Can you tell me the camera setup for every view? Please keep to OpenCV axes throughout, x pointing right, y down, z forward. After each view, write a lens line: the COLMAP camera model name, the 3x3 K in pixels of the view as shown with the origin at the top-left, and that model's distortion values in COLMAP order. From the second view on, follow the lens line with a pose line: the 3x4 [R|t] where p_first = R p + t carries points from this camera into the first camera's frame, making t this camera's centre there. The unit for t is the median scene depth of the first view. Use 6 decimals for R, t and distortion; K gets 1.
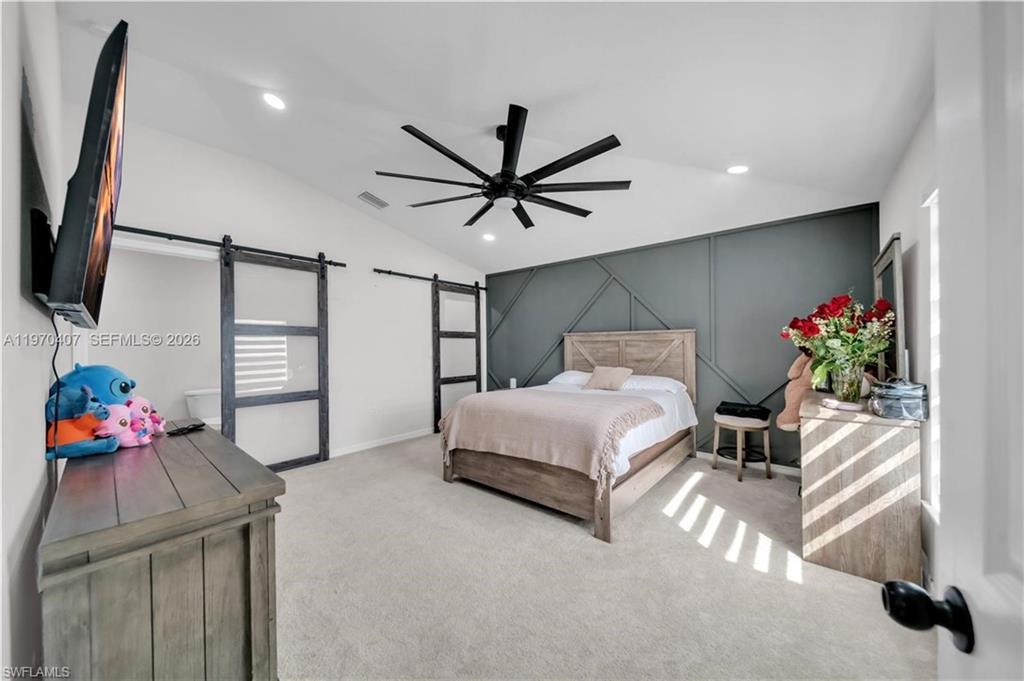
lens RADIAL K [[351.7, 0, 510.2], [0, 351.7, 343.9], [0, 0, 1]] dist [-0.000775, -0.001190]
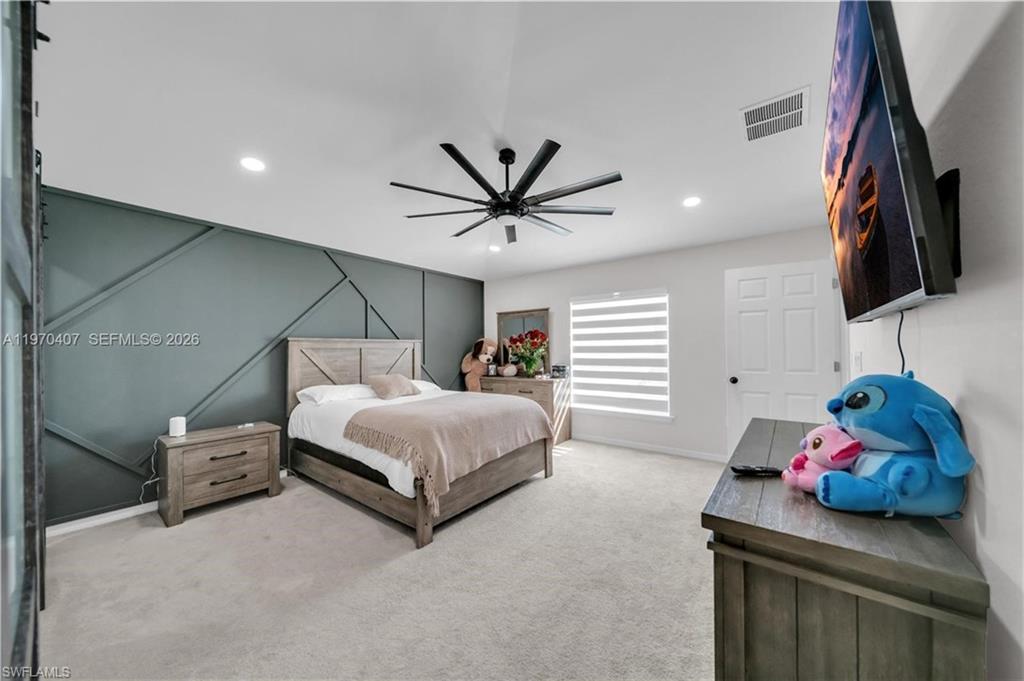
lens RADIAL K [[351.7, 0, 511.0], [0, 351.7, 344.0], [0, 0, 1]] dist [-0.000775, -0.001190]
pose [[-0.033191, 0.021758, 0.999212, -0.665497], [0.009533, 0.999724, -0.021453, 0.003484], [-0.999404, 0.008813, -0.033389, 0.629729]]
